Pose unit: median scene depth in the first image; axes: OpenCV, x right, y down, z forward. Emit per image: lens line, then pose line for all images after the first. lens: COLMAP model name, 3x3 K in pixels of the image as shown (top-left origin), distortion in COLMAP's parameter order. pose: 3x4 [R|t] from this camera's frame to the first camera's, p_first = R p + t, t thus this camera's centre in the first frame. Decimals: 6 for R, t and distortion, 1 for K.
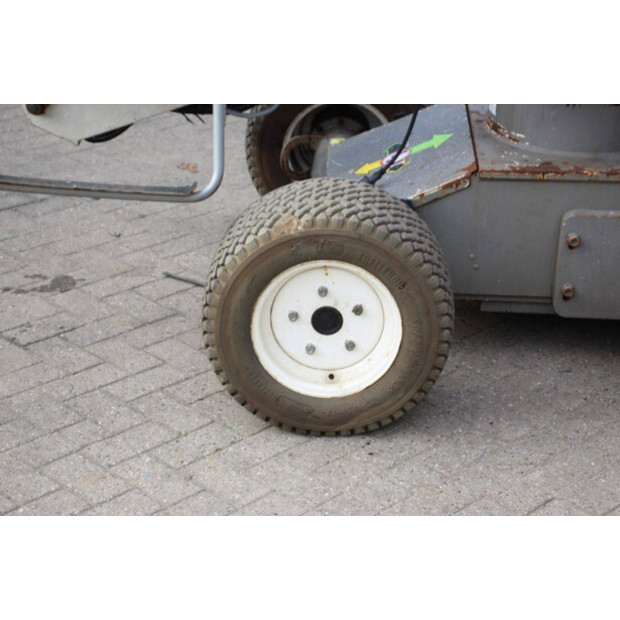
lens RADIAL K [[1468.0, 0, 310.0], [0, 1468.0, 310.0], [0, 0, 1]] dist [0.438890, 0.102031]
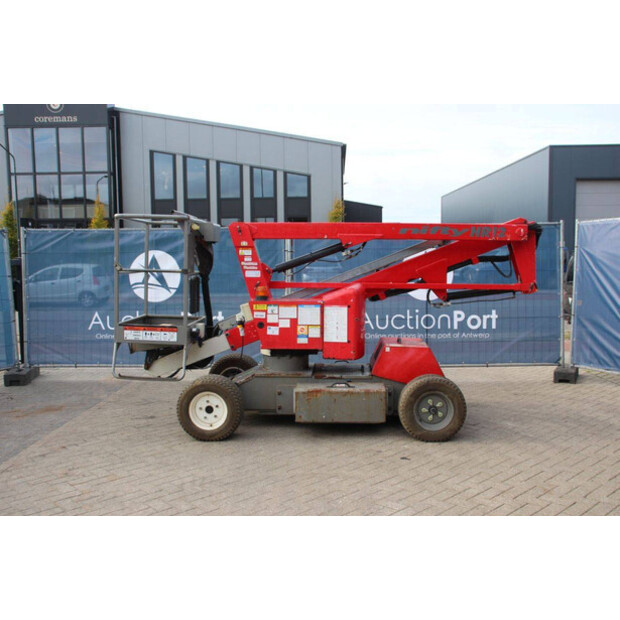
lens RADIAL K [[627.6, 0, 314.3], [0, 627.6, 310.6], [0, 0, 1]] dist [-0.107900, 0.180582]
pose [[0.999617, -0.026089, -0.009283, 0.304736], [0.021396, 0.940490, -0.339146, 0.319634], [0.017579, 0.338818, 0.940688, -0.608519]]
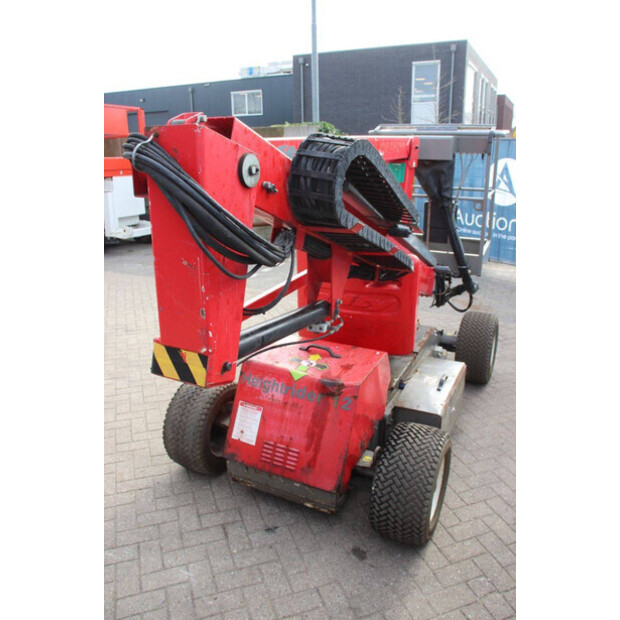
lens RADIAL K [[509.4, 0, 310.0], [0, 509.4, 310.0], [0, 0, 1]] dist [-0.163901, 0.145382]
pose [[-0.405779, 0.273730, -0.872018, 1.236958], [-0.384885, 0.814197, 0.434680, -0.604556], [0.828979, 0.512011, -0.225030, 1.237118]]
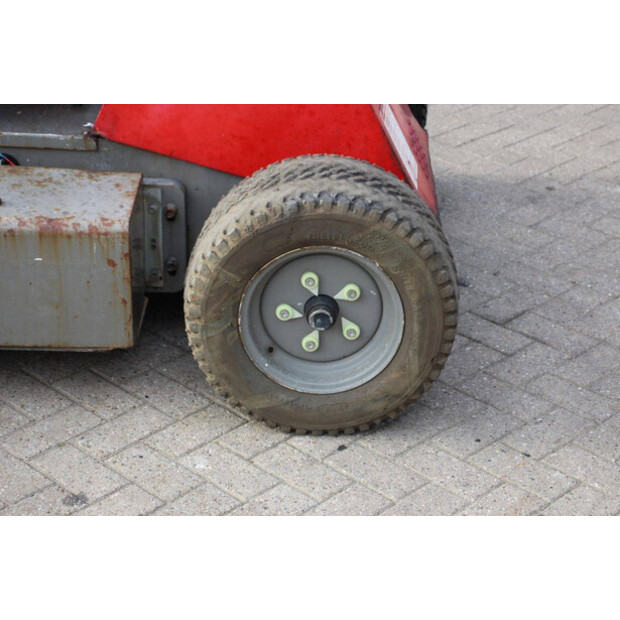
lens RADIAL K [[1468.0, 0, 310.0], [0, 1468.0, 310.0], [0, 0, 1]] dist [0.438890, 0.102031]
pose [[0.999608, -0.012614, 0.025003, 0.554696], [0.011226, 0.998428, 0.054919, -0.025675], [-0.025657, -0.054617, 0.998178, 0.061890]]
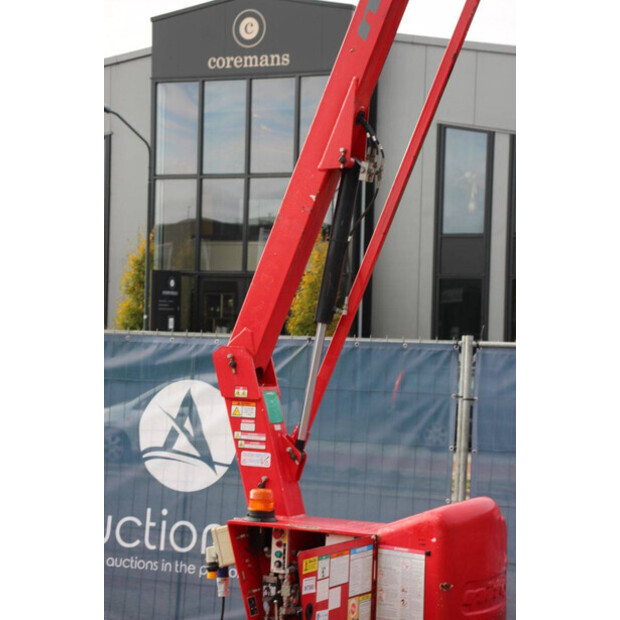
lens RADIAL K [[1468.0, 0, 310.0], [0, 1468.0, 310.0], [0, 0, 1]] dist [0.438890, 0.102031]
pose [[0.919236, 0.001902, -0.393703, 0.932036], [-0.178705, 0.893057, -0.412934, 0.227141], [0.350814, 0.449940, 0.821269, -0.623551]]
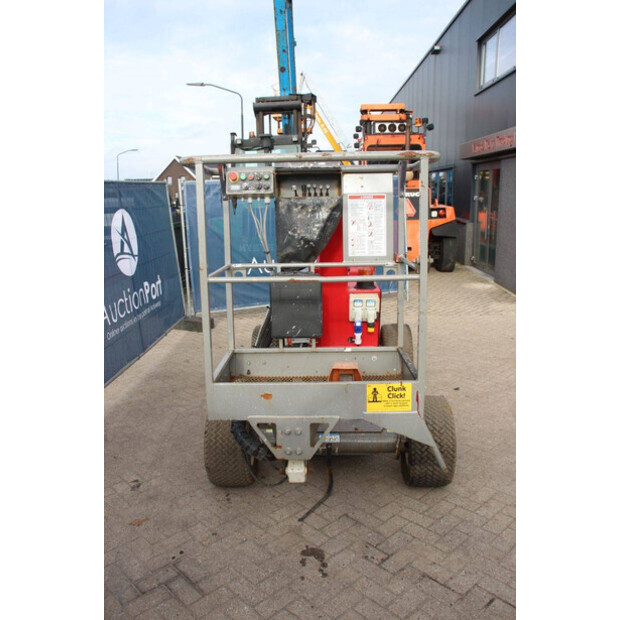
lens RADIAL K [[548.6, 0, 310.0], [0, 548.6, 310.0], [0, 0, 1]] dist [-0.156368, 0.179581]
pose [[0.004317, -0.229183, 0.973374, -0.929661], [0.431888, 0.878346, 0.204893, -0.524342], [-0.901917, 0.419504, 0.102773, 1.001509]]
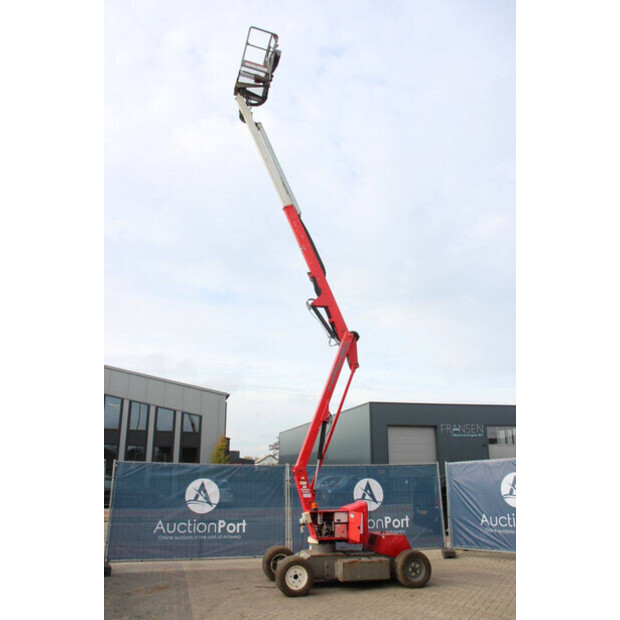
lens RADIAL K [[509.4, 0, 310.0], [0, 509.4, 310.0], [0, 0, 1]] dist [-0.163901, 0.145382]
pose [[0.958142, 0.070814, 0.277397, -0.617747], [0.138017, 0.734651, -0.664258, 0.595276], [-0.250829, 0.674739, 0.694127, -1.339433]]
